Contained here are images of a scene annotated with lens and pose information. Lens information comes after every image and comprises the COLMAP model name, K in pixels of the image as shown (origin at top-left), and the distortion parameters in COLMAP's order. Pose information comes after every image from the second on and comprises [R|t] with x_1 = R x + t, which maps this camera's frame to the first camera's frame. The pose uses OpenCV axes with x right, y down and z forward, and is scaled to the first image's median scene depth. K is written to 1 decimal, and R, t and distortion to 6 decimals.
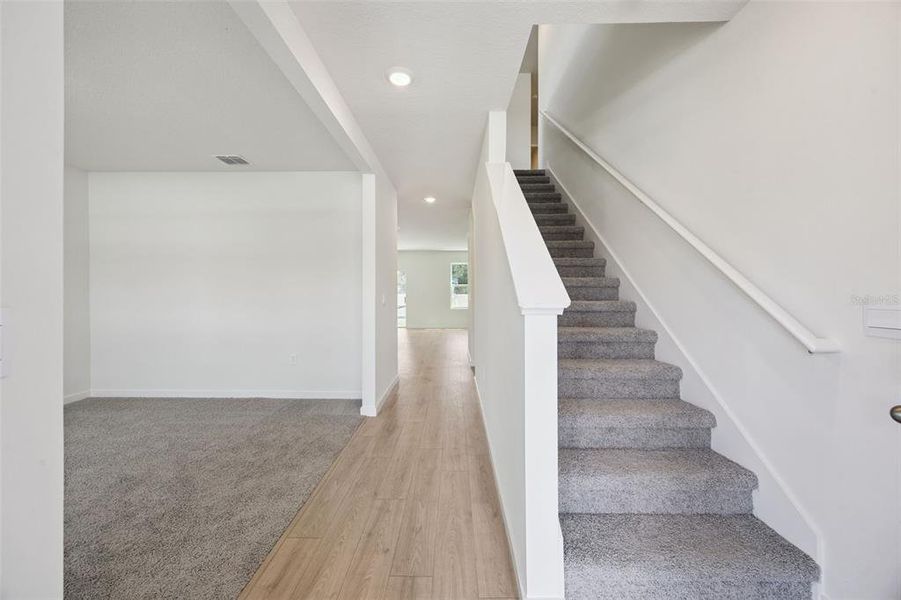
lens RADIAL K [[344.0, 0, 449.3], [0, 344.0, 293.2], [0, 0, 1]] dist [0.006978, 0.000037]
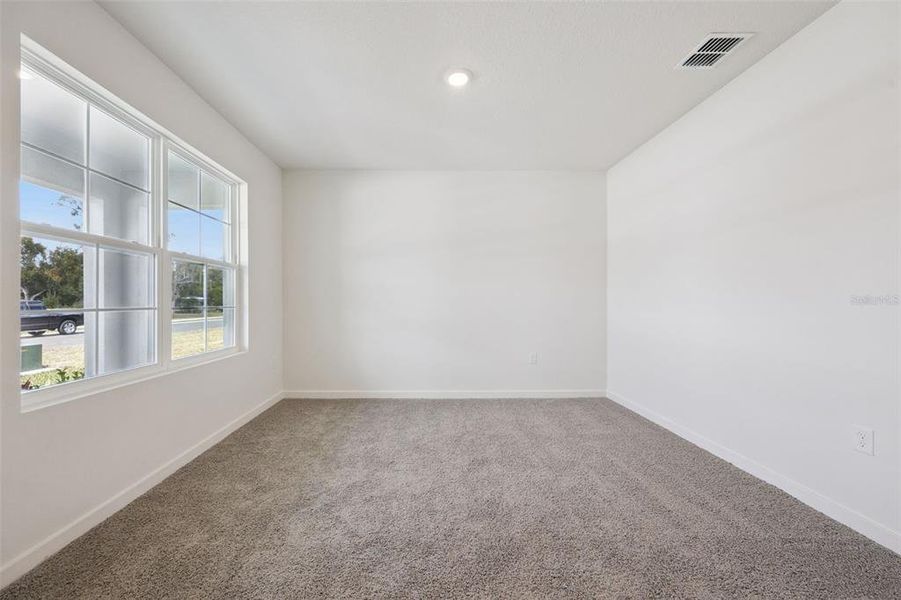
lens RADIAL K [[351.0, 0, 434.8], [0, 351.0, 299.9], [0, 0, 1]] dist [-0.000755, -0.000078]
pose [[0.027889, -0.008736, -0.999573, -0.055611], [-0.004708, 0.999950, -0.008871, 0.038011], [0.999600, 0.004953, 0.027846, 0.562939]]
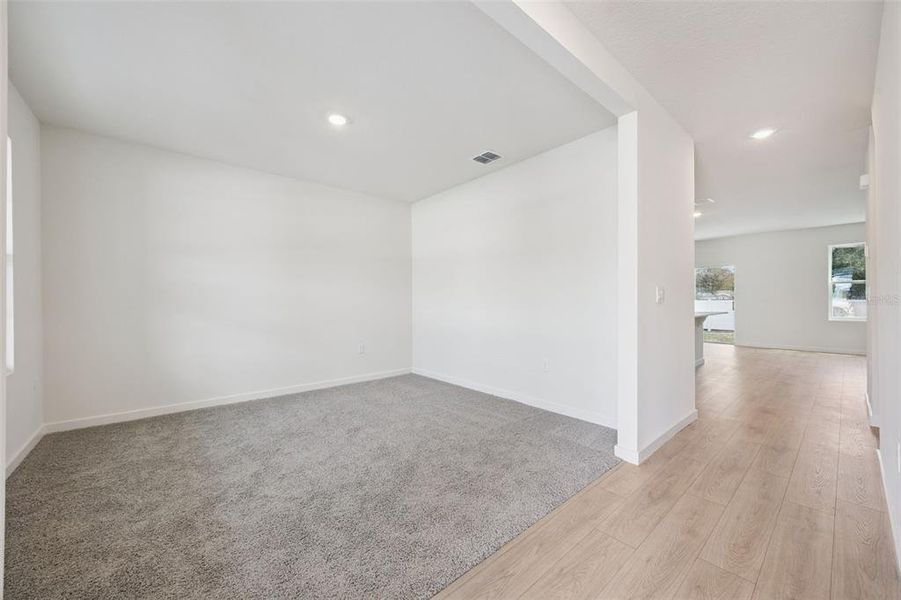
lens RADIAL K [[340.2, 0, 449.6], [0, 340.2, 298.8], [0, 0, 1]] dist [0.000542, -0.000126]
pose [[0.662757, -0.012370, -0.748732, 0.048095], [0.001921, 0.999888, -0.014819, 0.039506], [0.748832, 0.008382, 0.662707, 0.279757]]
